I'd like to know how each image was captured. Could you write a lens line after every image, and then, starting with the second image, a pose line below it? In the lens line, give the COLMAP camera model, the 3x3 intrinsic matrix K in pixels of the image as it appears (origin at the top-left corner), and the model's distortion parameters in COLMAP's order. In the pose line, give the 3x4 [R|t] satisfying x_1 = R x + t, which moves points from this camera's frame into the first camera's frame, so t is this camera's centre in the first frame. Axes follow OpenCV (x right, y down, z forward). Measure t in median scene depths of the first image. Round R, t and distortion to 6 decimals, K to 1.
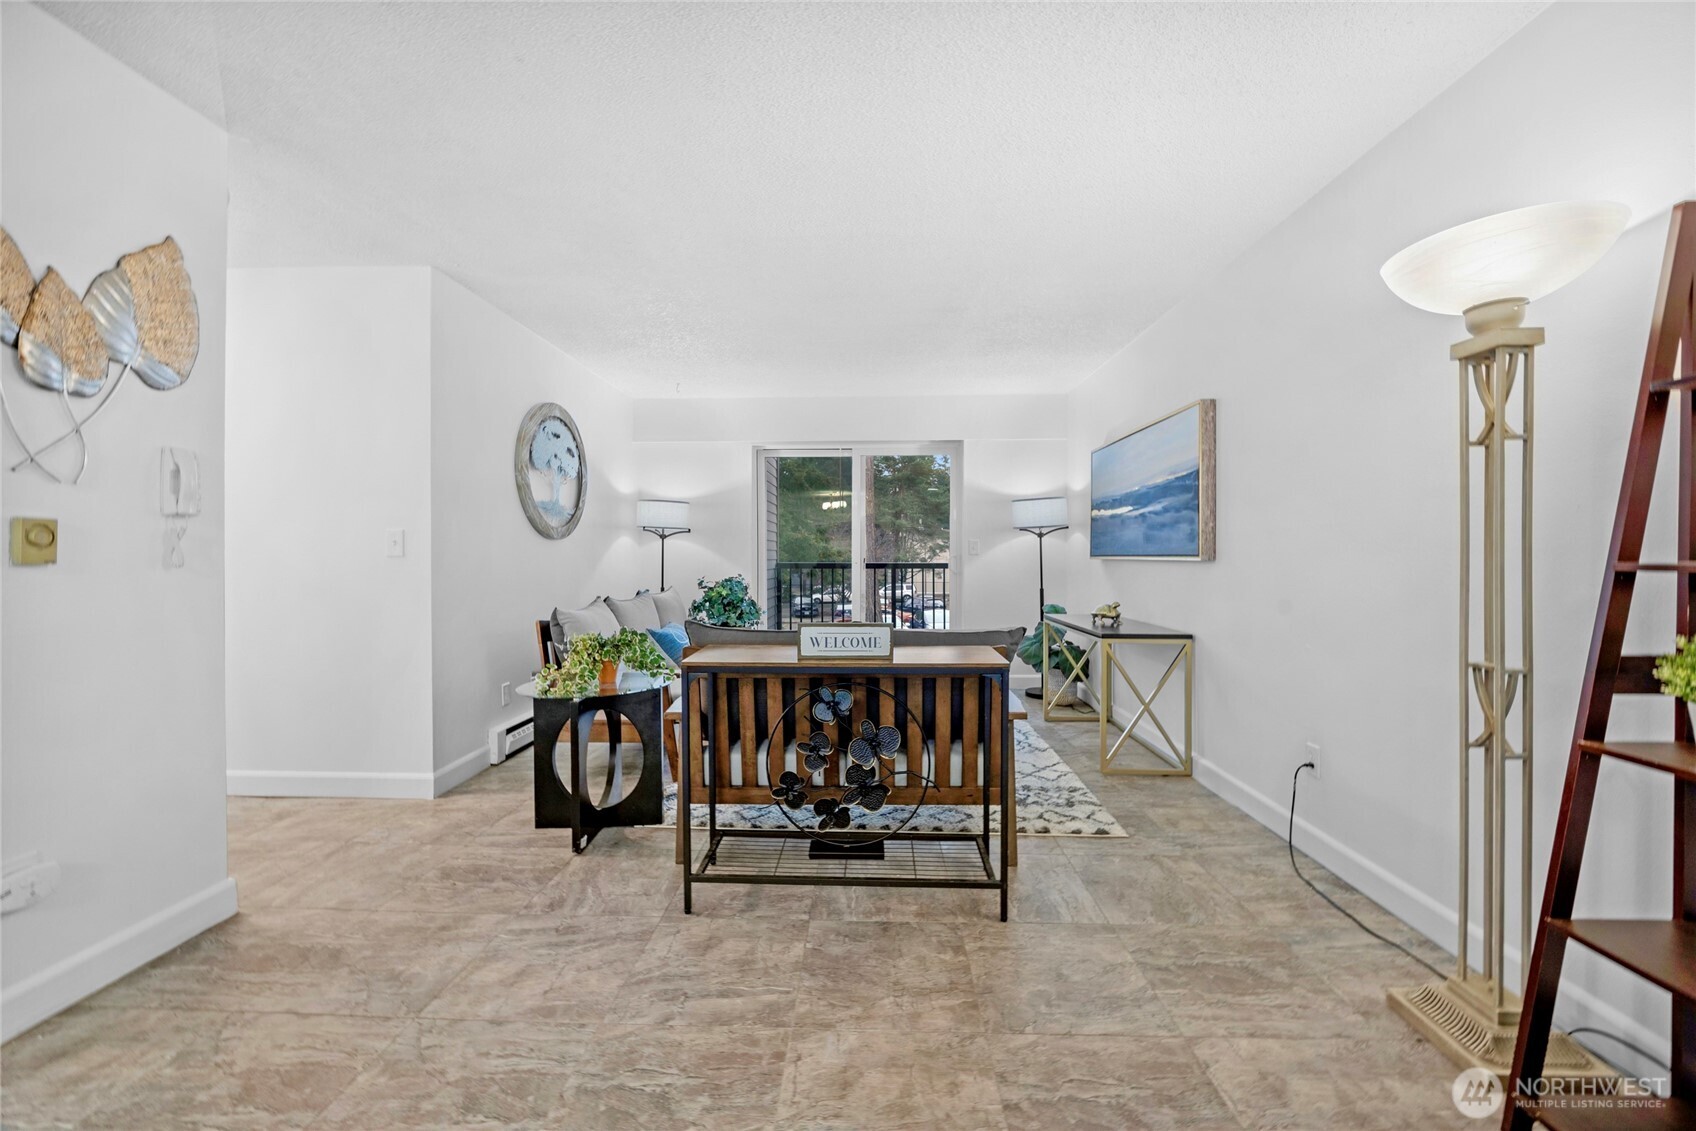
lens RADIAL K [[654.6, 0, 842.6], [0, 654.6, 550.2], [0, 0, 1]] dist [-0.002895, -0.000189]
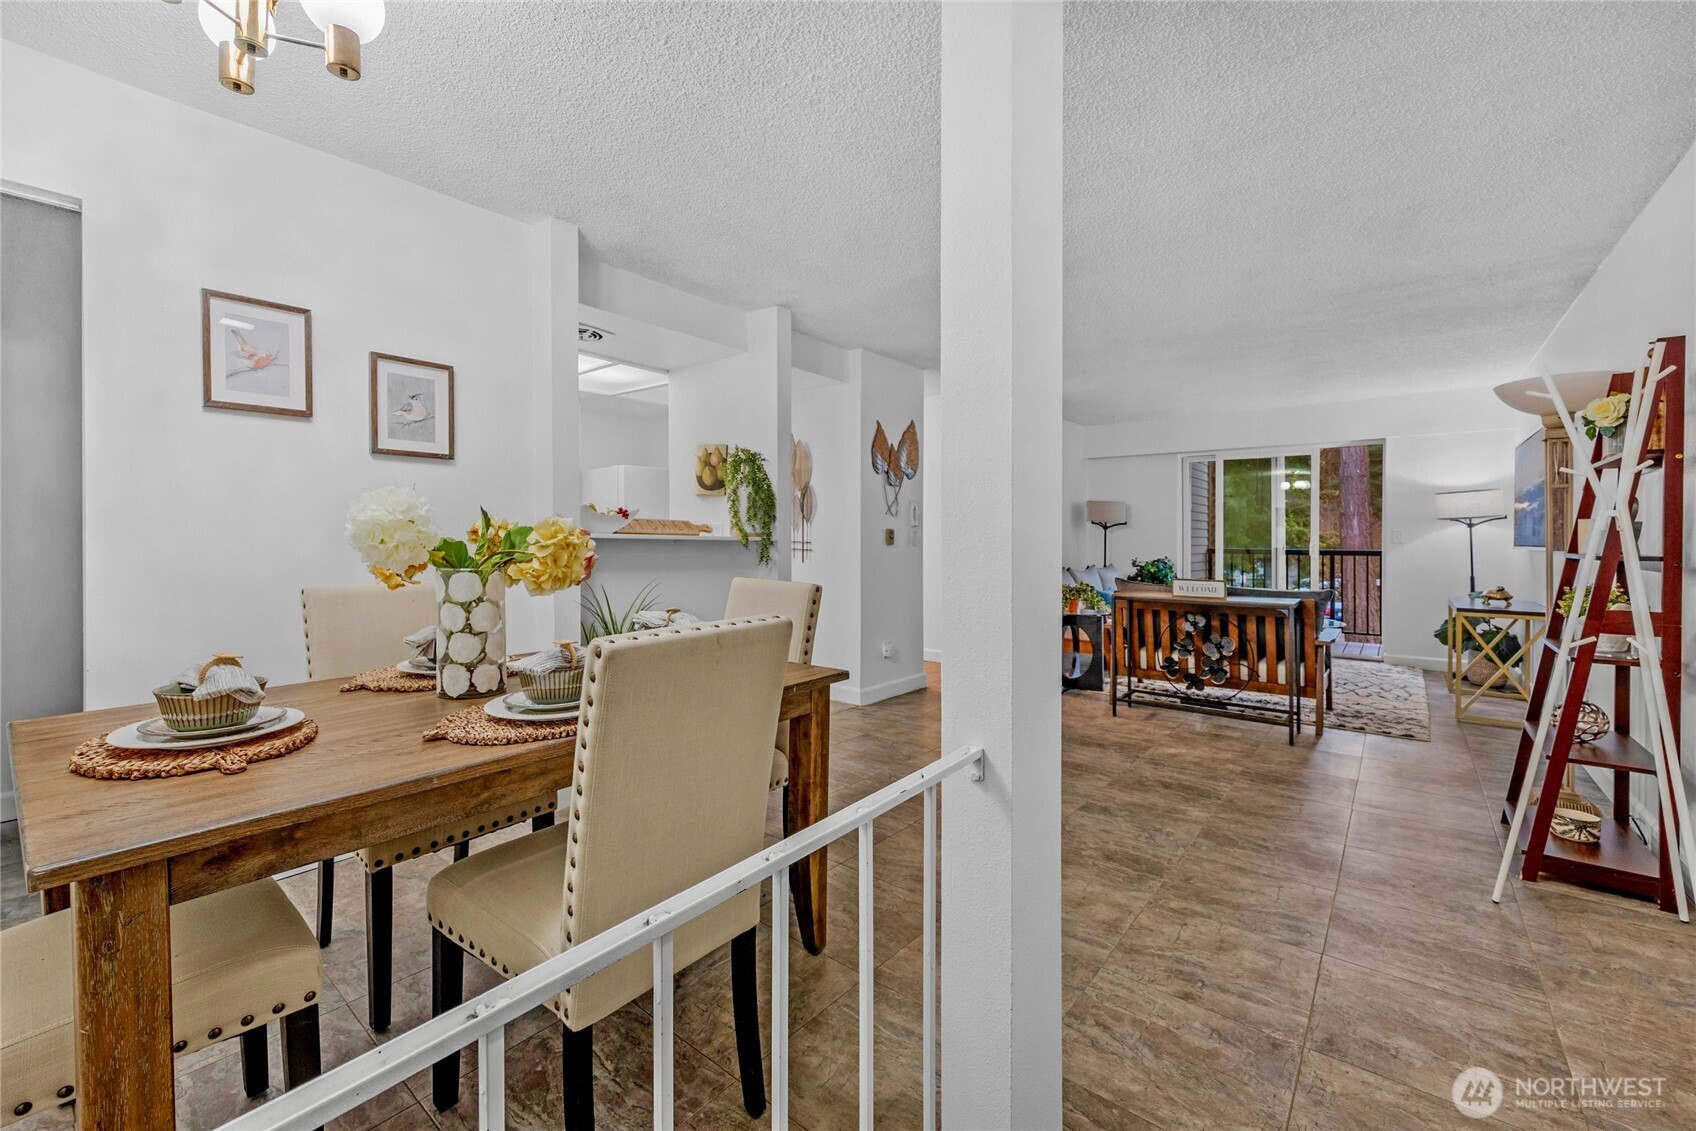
lens RADIAL K [[681.4, 0, 858.6], [0, 681.4, 543.1], [0, 0, 1]] dist [0.000672, 0.000633]
pose [[0.816422, 0.013070, -0.577308, 0.338377], [-0.002498, 0.999814, 0.019103, -0.033524], [0.577451, -0.014155, 0.816303, -1.209431]]
